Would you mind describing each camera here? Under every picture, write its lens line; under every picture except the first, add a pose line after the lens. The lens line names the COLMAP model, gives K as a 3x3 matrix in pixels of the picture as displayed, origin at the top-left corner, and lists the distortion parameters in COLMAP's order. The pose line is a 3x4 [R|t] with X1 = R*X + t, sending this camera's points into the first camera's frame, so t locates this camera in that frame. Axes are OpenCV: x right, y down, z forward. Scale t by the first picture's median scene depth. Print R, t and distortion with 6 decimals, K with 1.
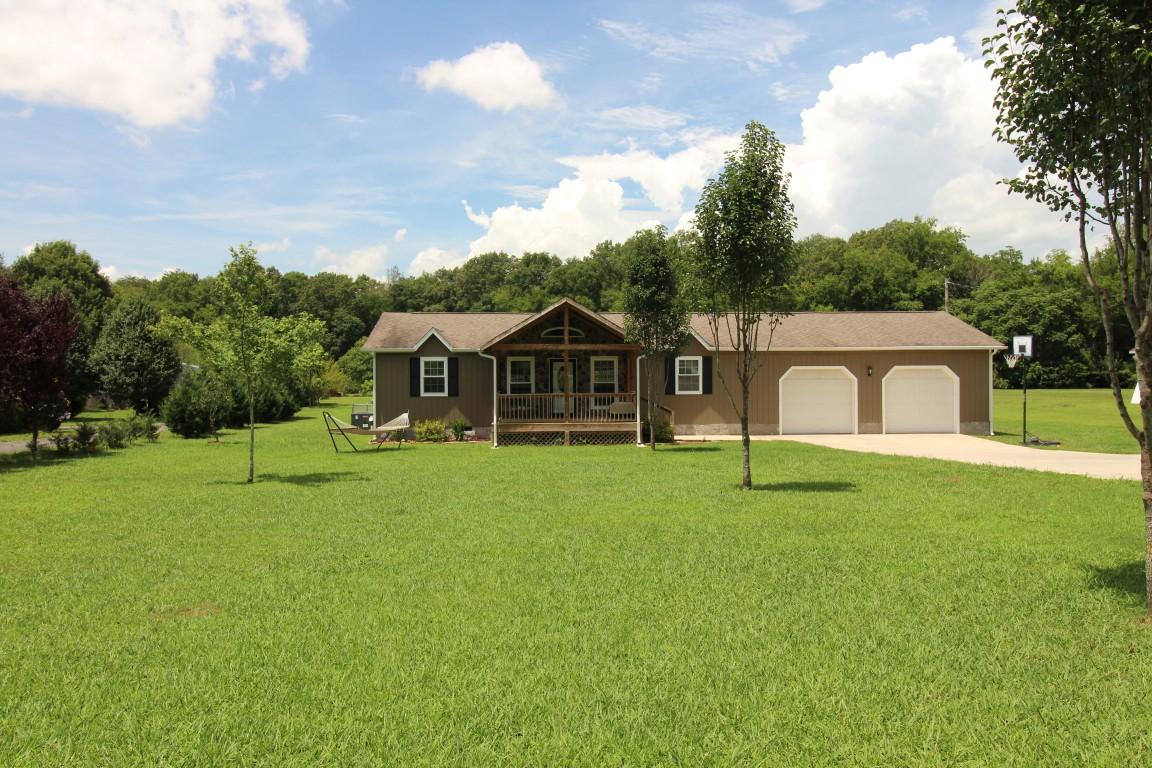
lens RADIAL K [[902.5, 0, 576.0], [0, 902.5, 384.0], [0, 0, 1]] dist [0.007432, 0.003000]
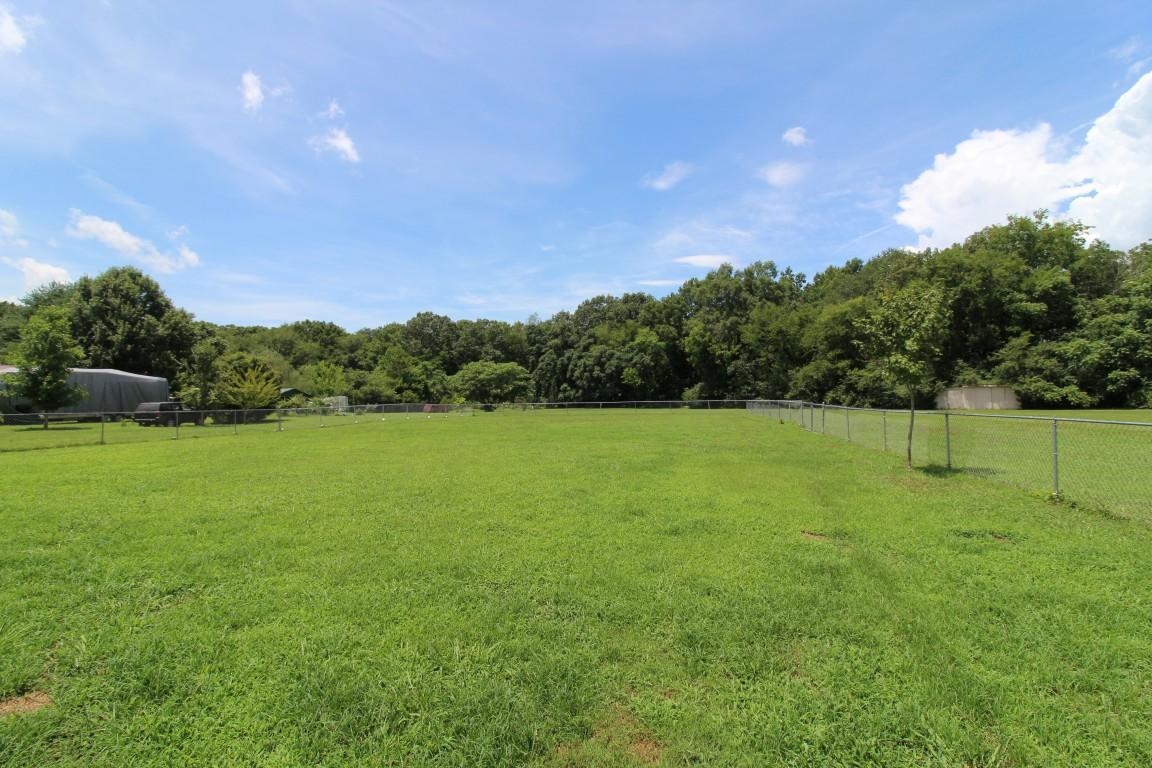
lens RADIAL K [[532.0, 0, 576.5], [0, 532.0, 378.3], [0, 0, 1]] dist [0.001266, -0.014233]
pose [[0.964690, -0.007188, -0.263289, 0.187888], [-0.005892, 0.998788, -0.048860, 0.007341], [0.263321, 0.048686, 0.963479, 0.833443]]
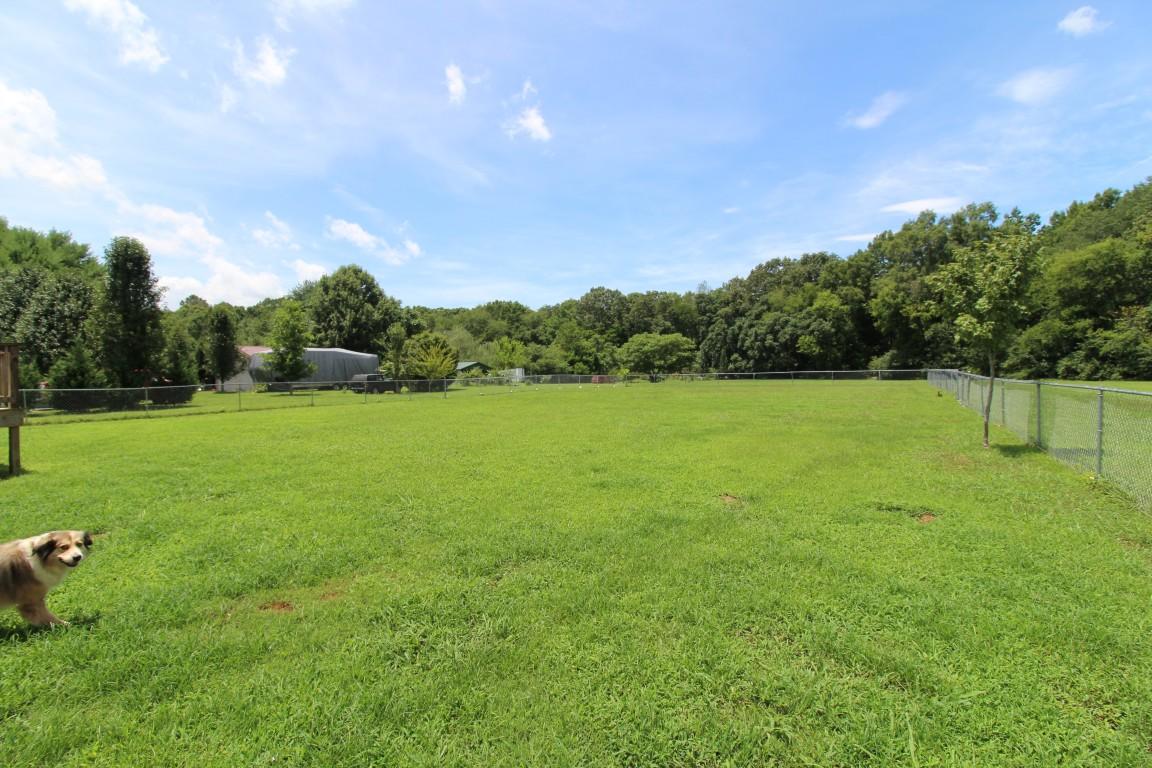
lens RADIAL K [[532.0, 0, 576.5], [0, 532.0, 378.3], [0, 0, 1]] dist [0.001266, -0.014233]
pose [[0.821297, 0.006292, -0.570467, 0.242752], [-0.003133, 0.999974, 0.006518, 0.007744], [0.570493, -0.003566, 0.821295, 0.841452]]
